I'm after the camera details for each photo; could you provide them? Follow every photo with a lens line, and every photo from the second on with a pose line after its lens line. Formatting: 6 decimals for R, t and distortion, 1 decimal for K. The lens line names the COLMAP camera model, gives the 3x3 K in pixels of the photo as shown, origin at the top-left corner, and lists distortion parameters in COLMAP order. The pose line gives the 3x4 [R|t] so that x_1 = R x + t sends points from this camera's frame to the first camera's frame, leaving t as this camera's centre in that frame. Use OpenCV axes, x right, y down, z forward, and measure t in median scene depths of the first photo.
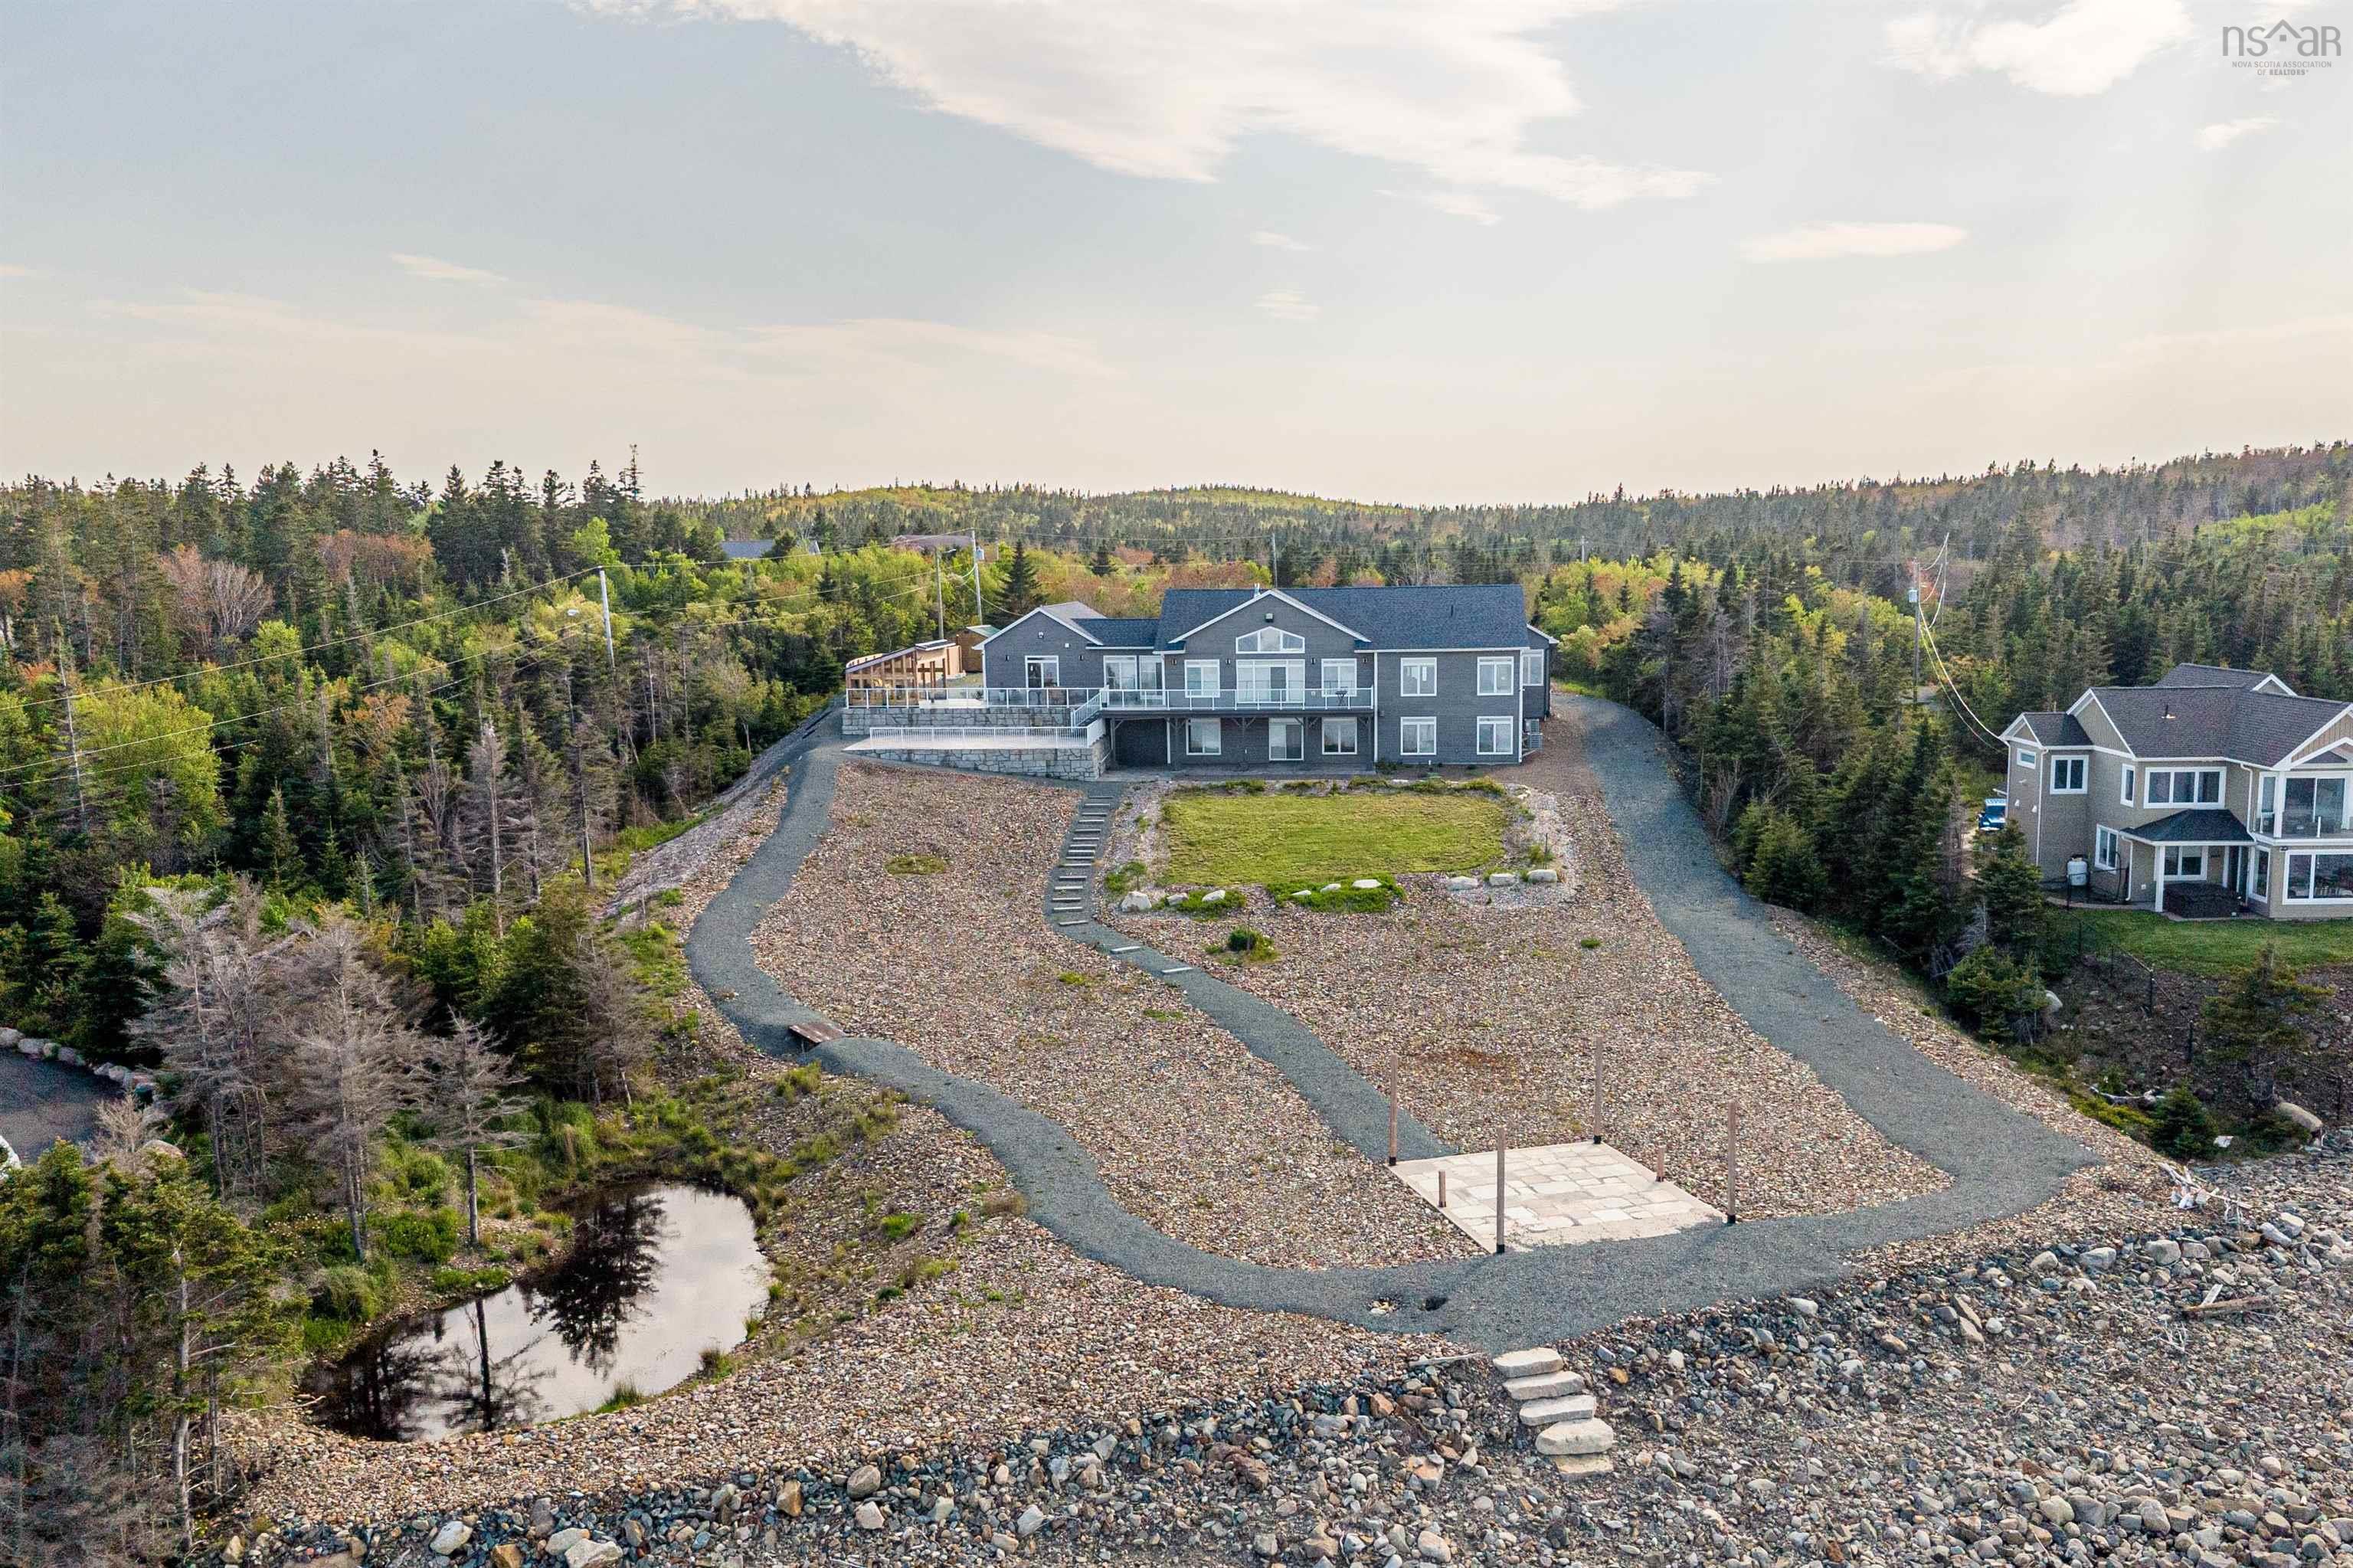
lens RADIAL K [[1962.5, 0, 1255.5], [0, 1962.5, 833.5], [0, 0, 1]] dist [0.051843, -0.003566]
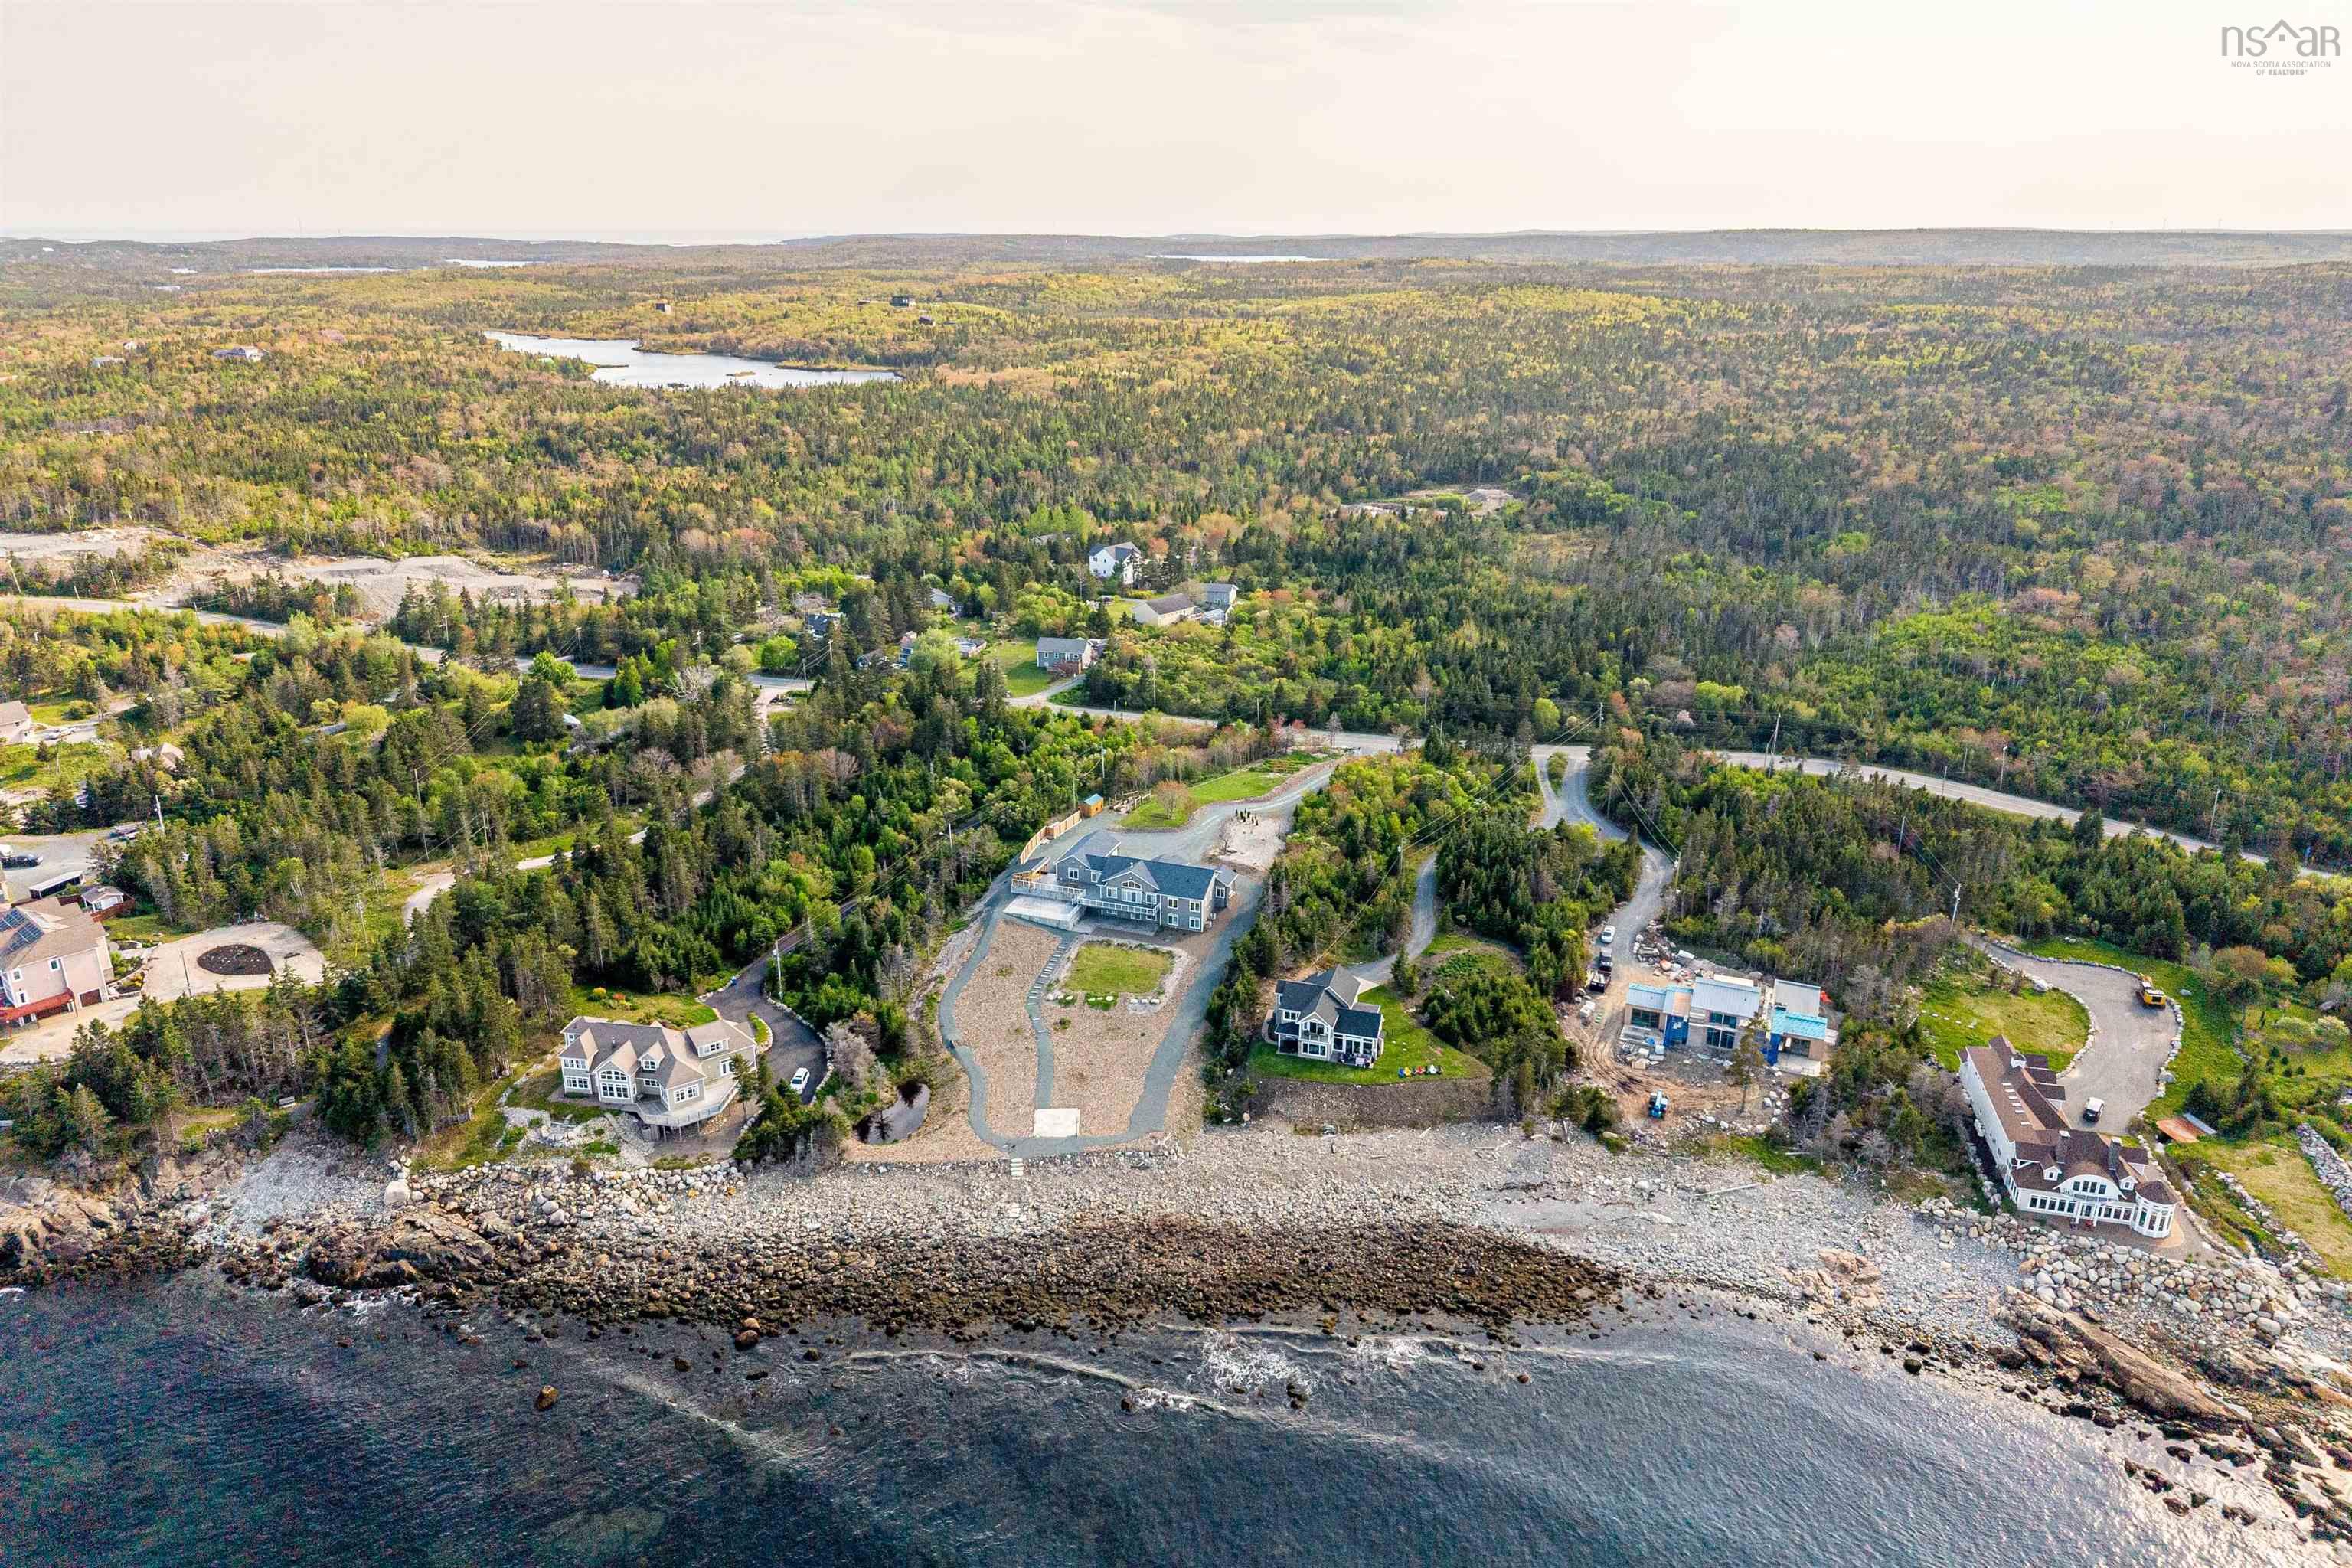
lens RADIAL K [[1586.8, 0, 1176.0], [0, 1586.8, 784.0], [0, 0, 1]] dist [0.042597, -0.002483]
pose [[0.961480, 0.104873, -0.254082, 0.717217], [-0.048991, 0.974937, 0.217020, -0.824407], [0.270474, -0.196213, 0.942520, -1.398660]]
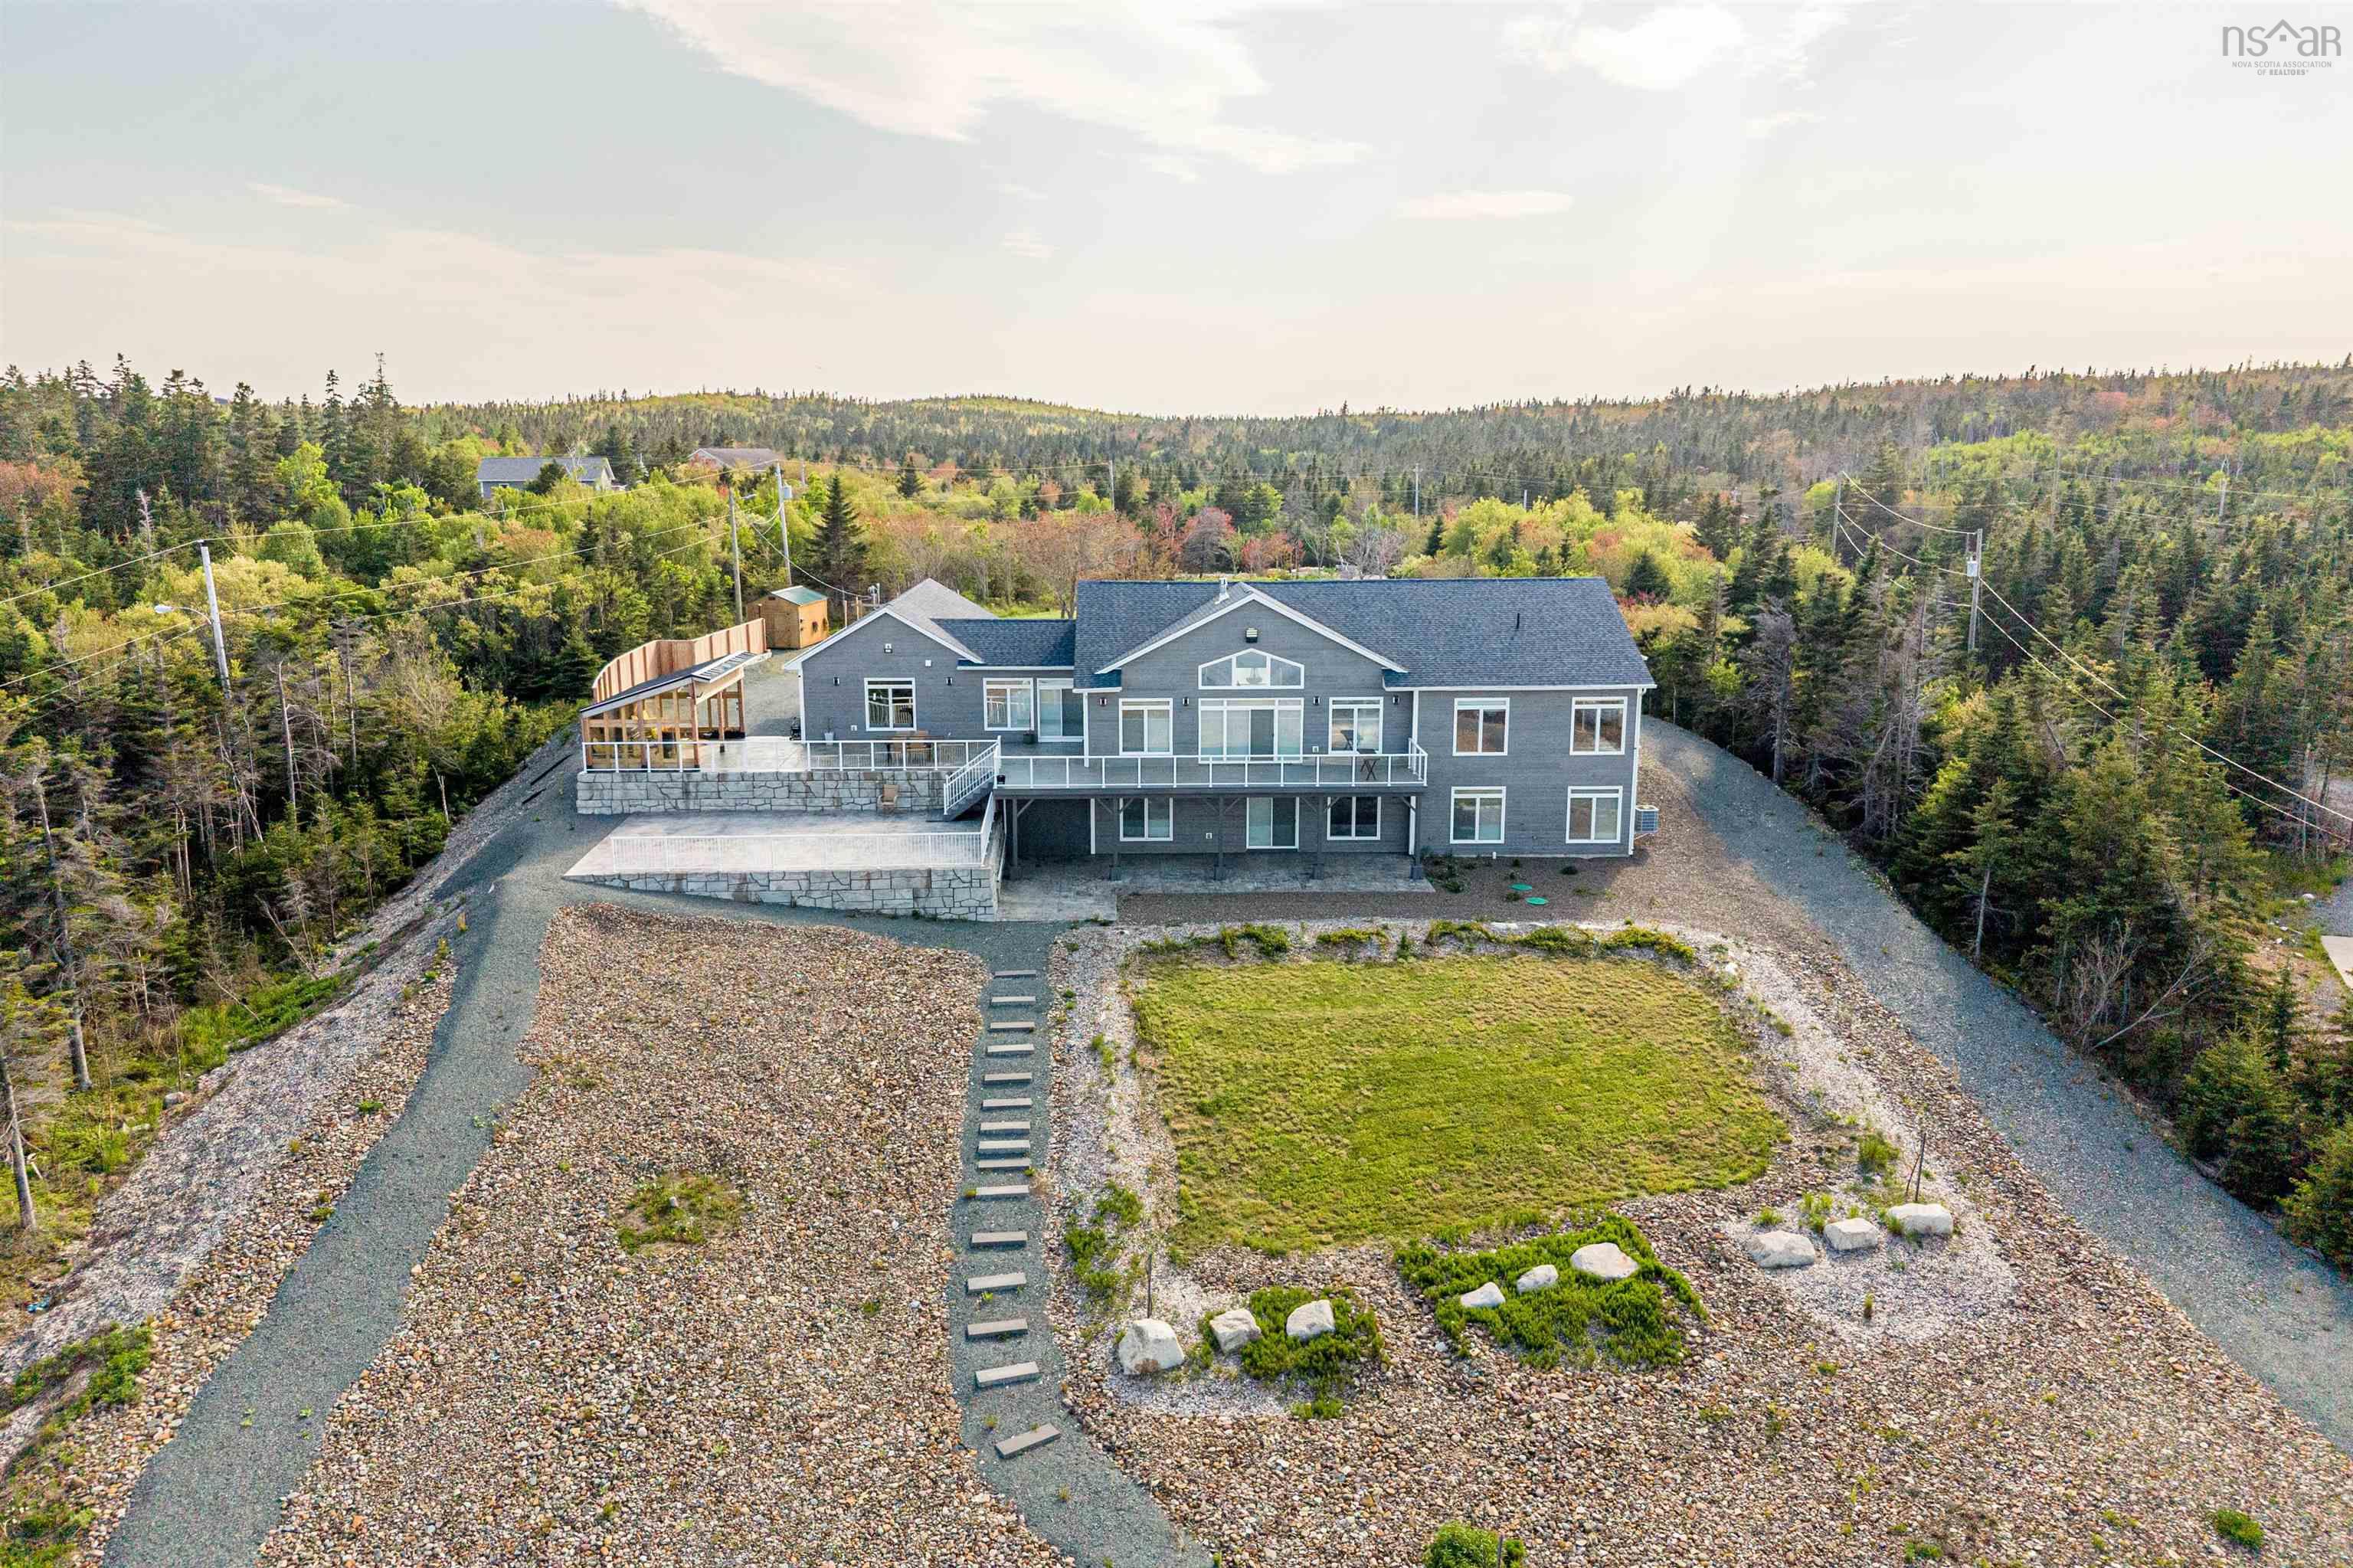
lens RADIAL K [[1583.5, 0, 1140.0], [0, 1583.5, 735.6], [0, 0, 1]] dist [0.037639, -0.001437]
pose [[0.996586, -0.008308, 0.082142, -0.071840], [0.005280, 0.999301, 0.037007, -0.095592], [-0.082392, -0.036447, 0.995933, 0.480516]]
